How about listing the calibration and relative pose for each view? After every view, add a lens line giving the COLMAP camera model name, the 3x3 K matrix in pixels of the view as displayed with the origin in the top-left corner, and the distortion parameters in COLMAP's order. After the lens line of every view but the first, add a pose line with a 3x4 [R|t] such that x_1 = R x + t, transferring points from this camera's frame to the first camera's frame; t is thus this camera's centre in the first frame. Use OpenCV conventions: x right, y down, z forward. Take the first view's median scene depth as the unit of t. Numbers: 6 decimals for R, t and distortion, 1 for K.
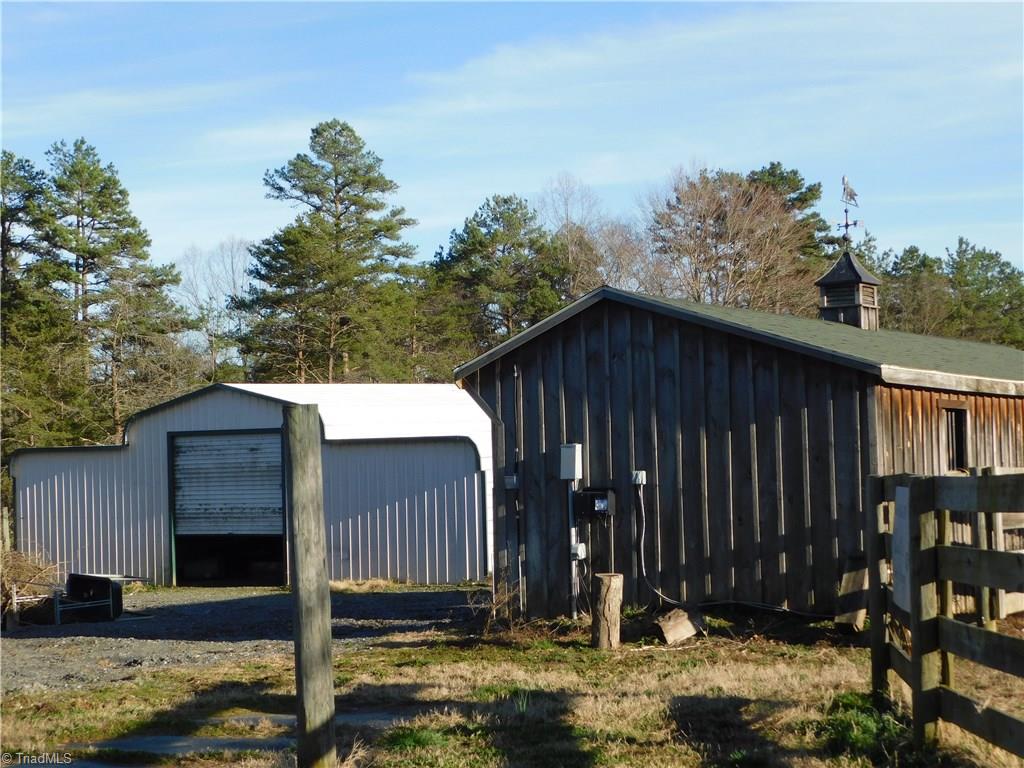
lens RADIAL K [[1806.8, 0, 512.0], [0, 1806.8, 384.0], [0, 0, 1]] dist [0.036063, -0.116127]
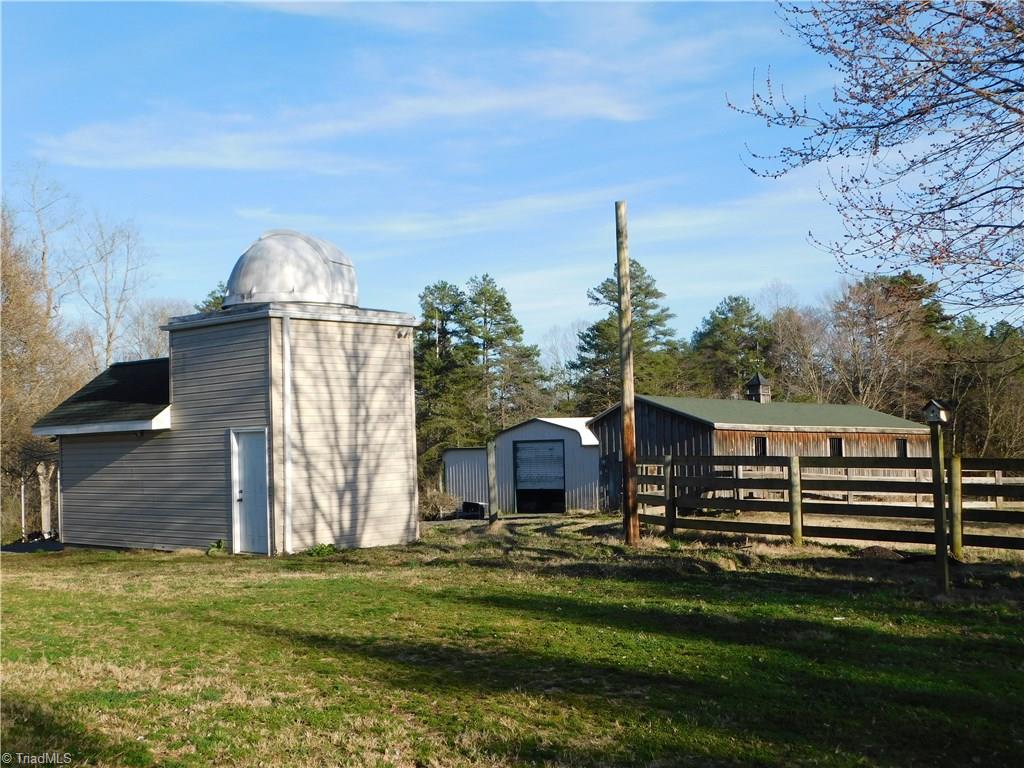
lens RADIAL K [[1188.3, 0, 512.0], [0, 1188.3, 384.0], [0, 0, 1]] dist [-0.014466, -0.013225]
pose [[0.975643, -0.007266, -0.219243, 0.045242], [0.003496, 0.999839, -0.017576, -0.006081], [0.219335, 0.016382, 0.975512, -0.142935]]
